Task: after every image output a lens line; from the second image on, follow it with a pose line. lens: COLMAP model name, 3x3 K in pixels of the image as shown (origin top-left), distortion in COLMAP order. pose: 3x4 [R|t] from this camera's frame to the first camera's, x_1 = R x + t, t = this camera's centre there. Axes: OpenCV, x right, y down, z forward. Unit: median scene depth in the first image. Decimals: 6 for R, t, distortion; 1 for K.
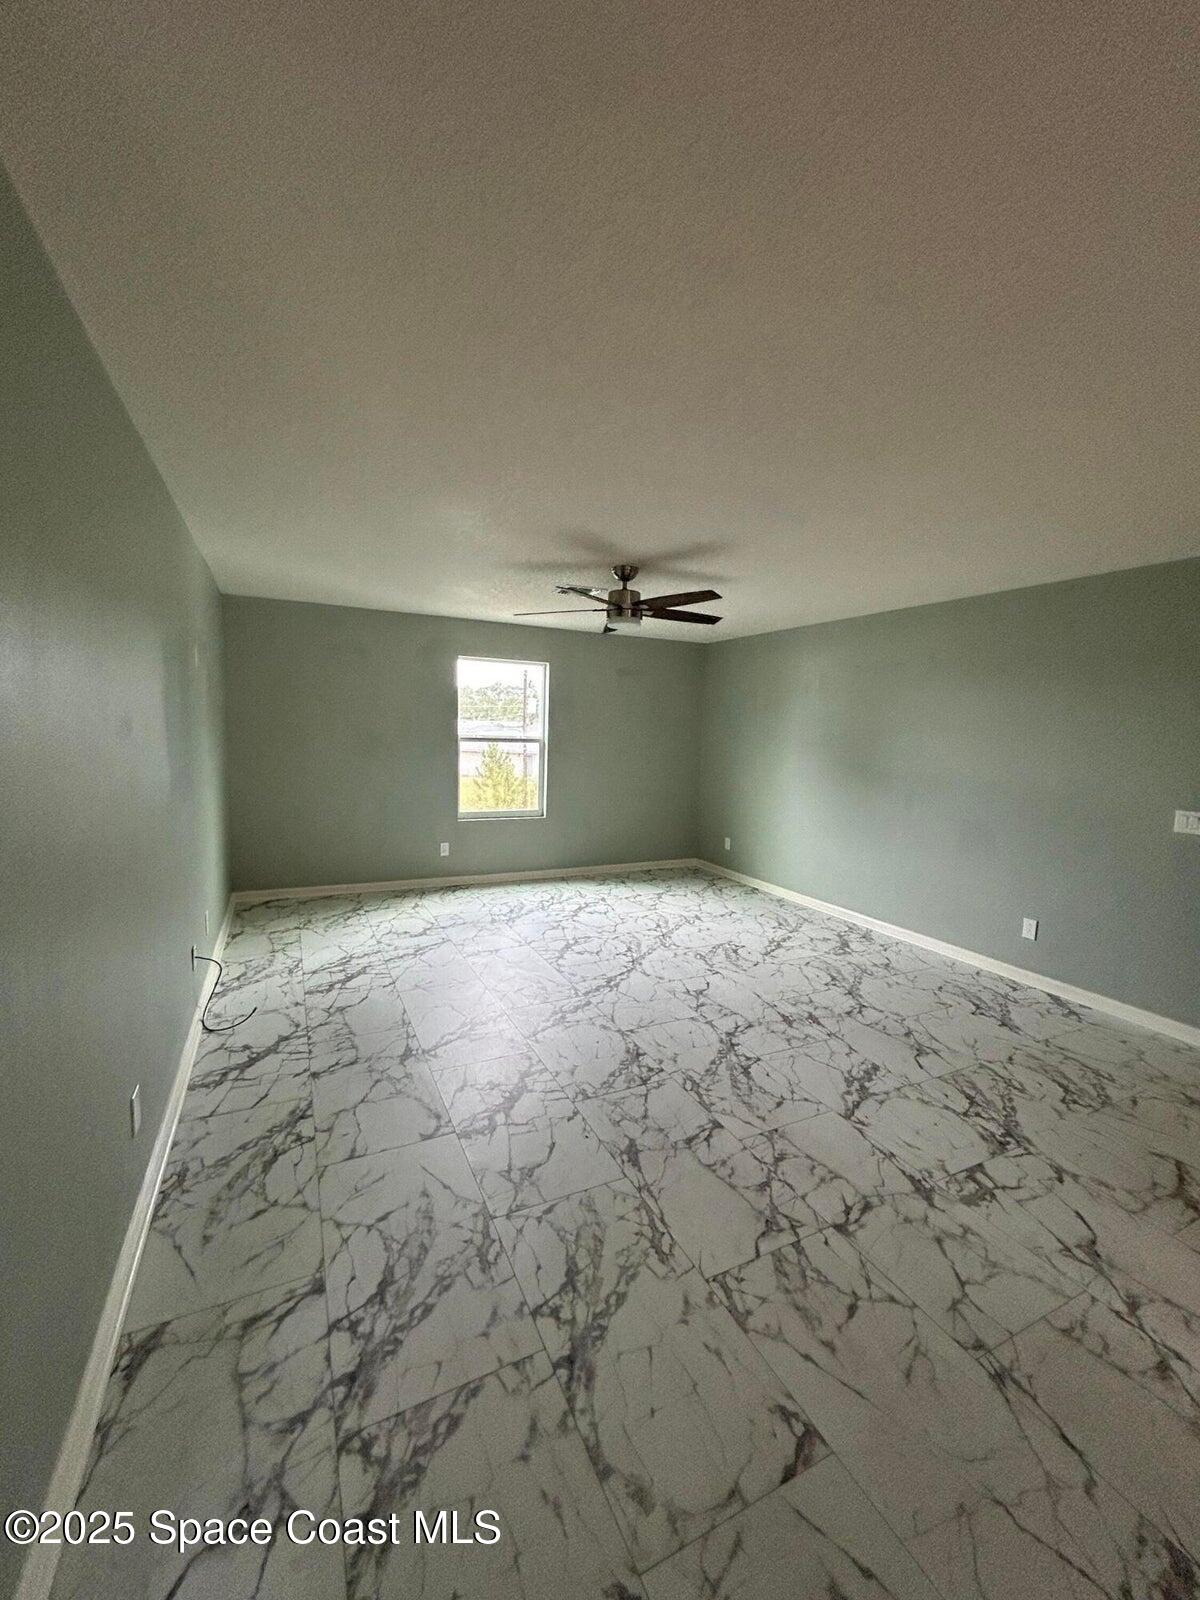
lens RADIAL K [[652.5, 0, 600.0], [0, 652.5, 800.0], [0, 0, 1]] dist [0.002287, 0.000269]
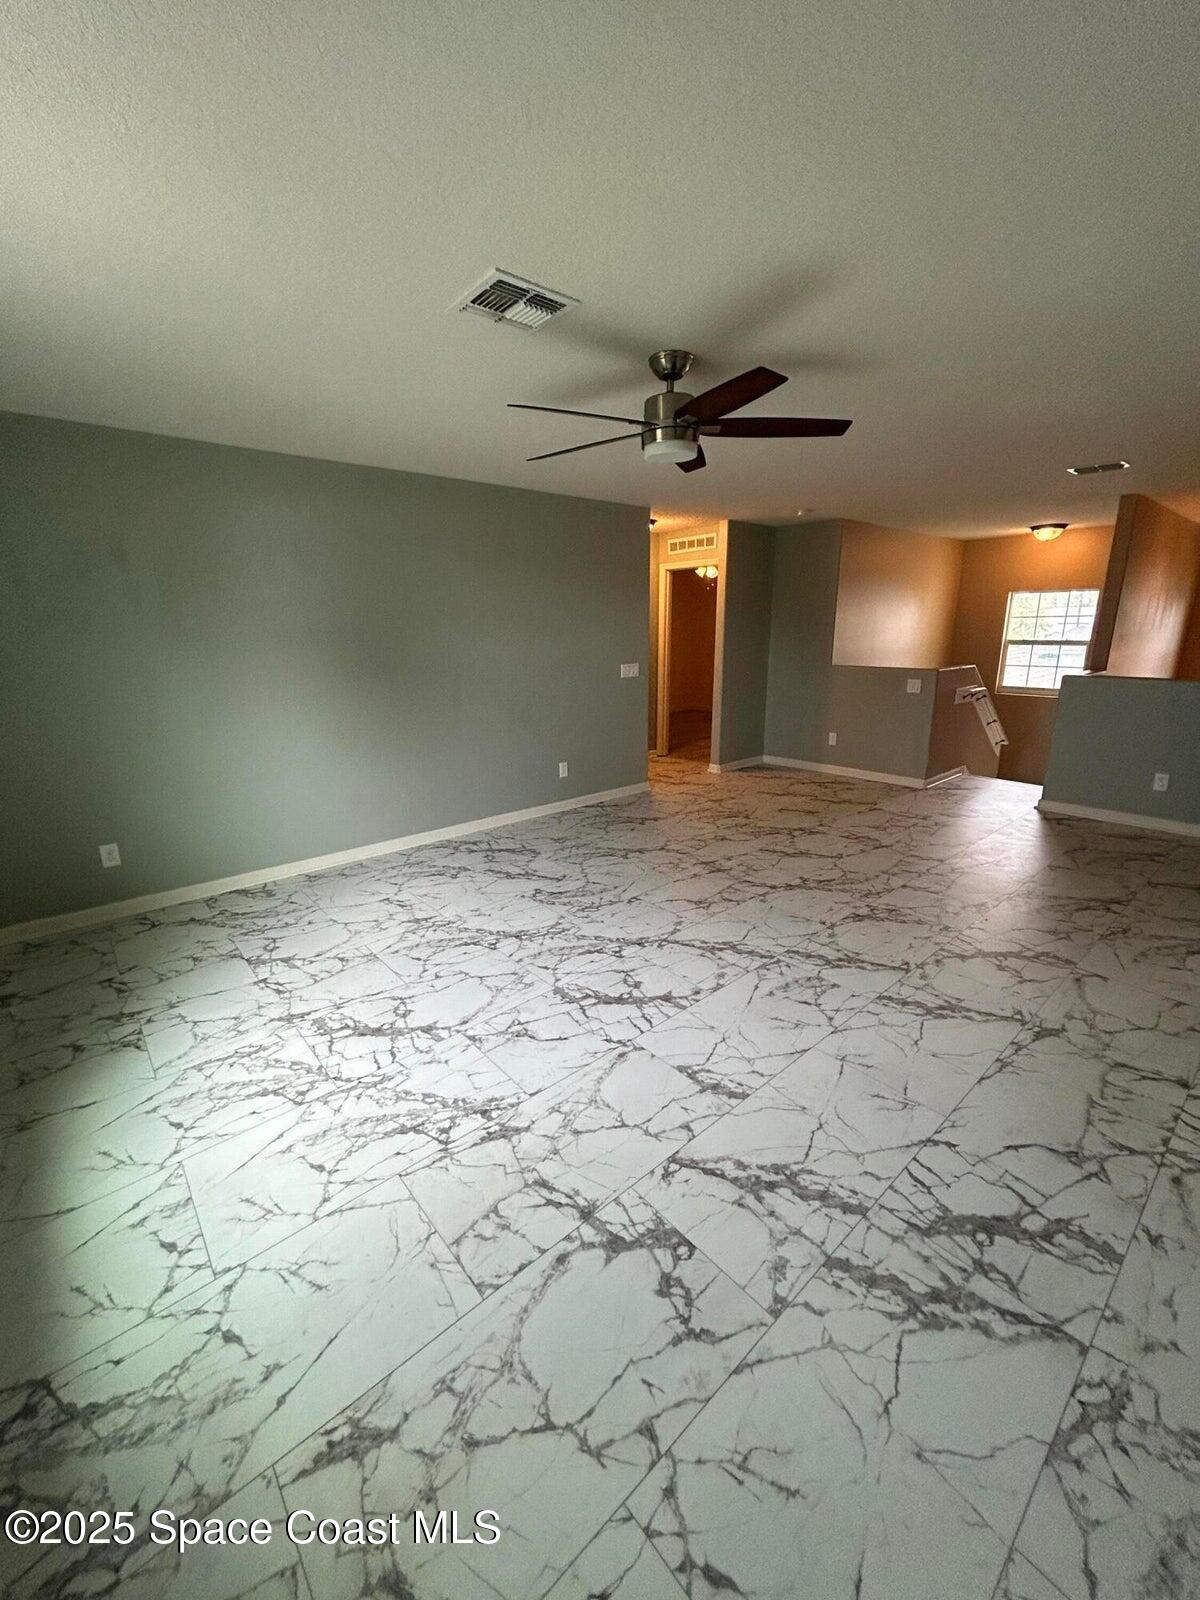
lens RADIAL K [[636.8, 0, 601.0], [0, 636.8, 825.2], [0, 0, 1]] dist [0.007982, 0.000111]
pose [[-0.265796, -0.315452, 0.910957, -0.565174], [0.107637, 0.929328, 0.353219, -0.144059], [-0.958001, 0.191937, -0.213058, 1.173445]]
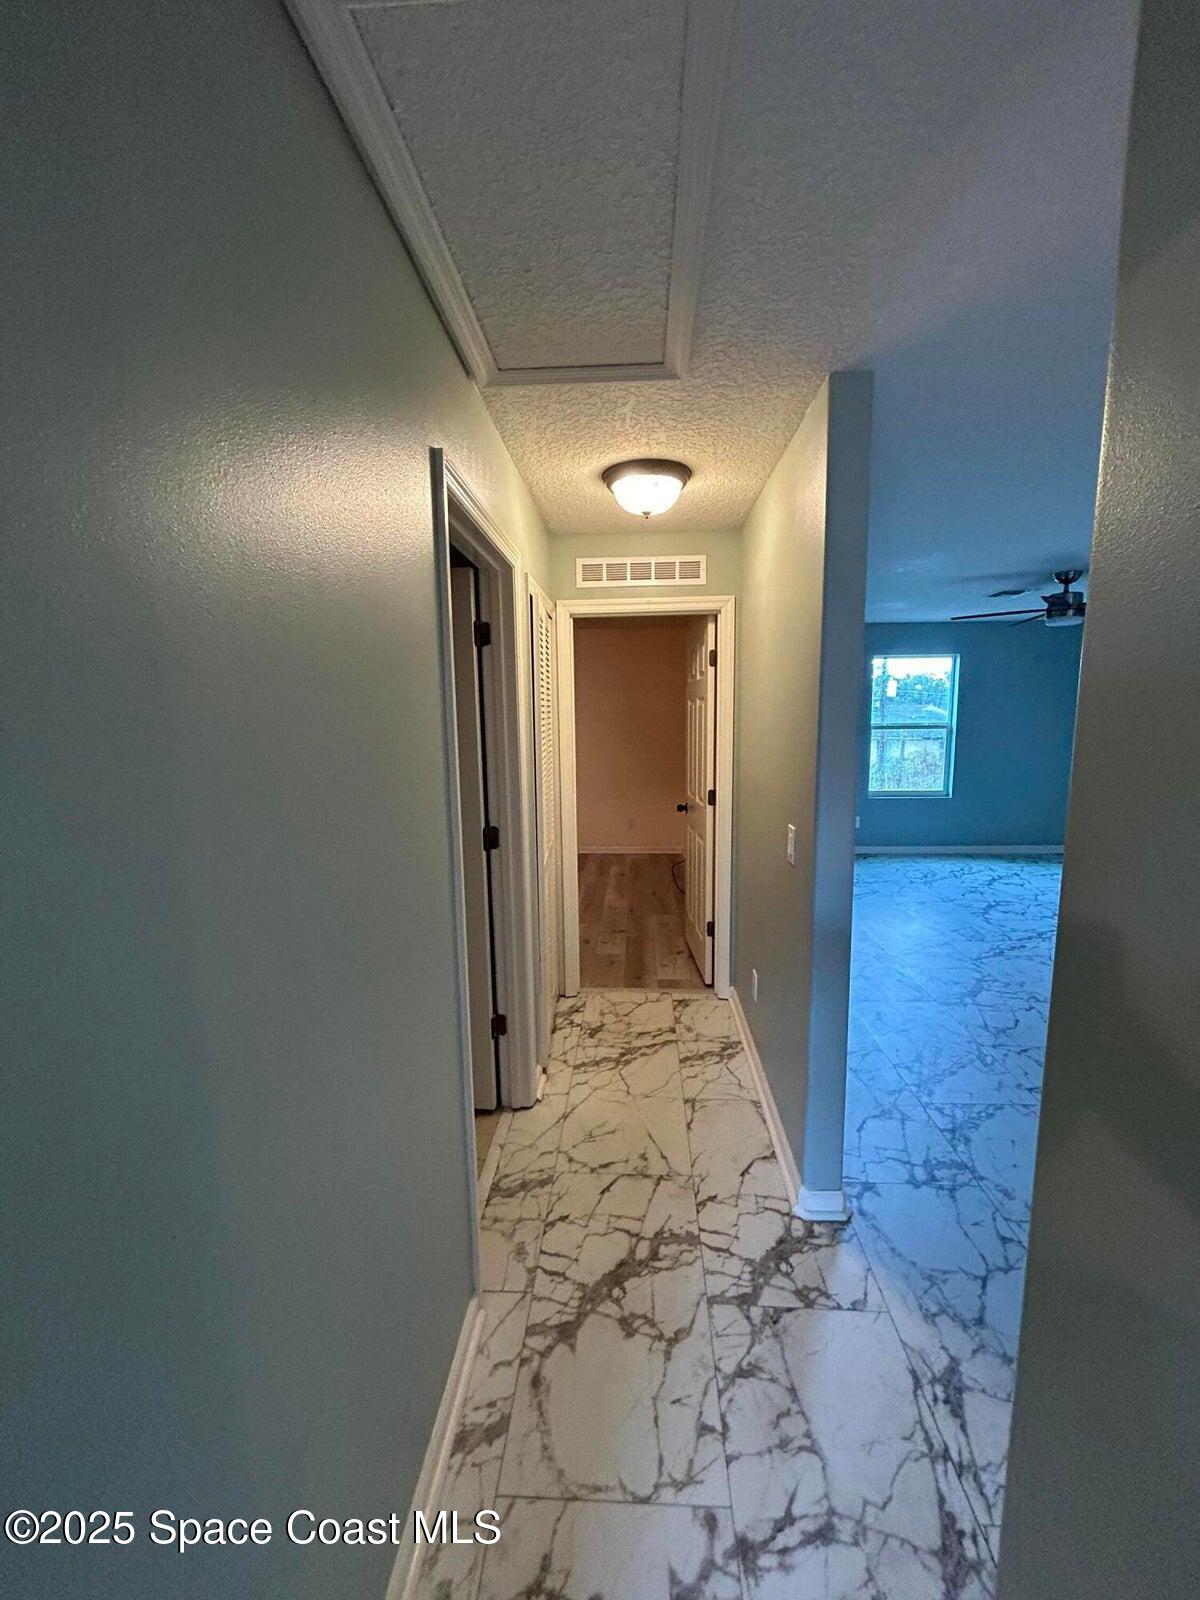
lens RADIAL K [[652.5, 0, 600.0], [0, 652.5, 800.0], [0, 0, 1]] dist [0.002287, 0.000269]
pose [[0.873181, 0.014236, -0.487189, -0.098173], [-0.006599, 0.999827, 0.017388, 0.024911], [0.487352, -0.011968, 0.873124, -0.349816]]
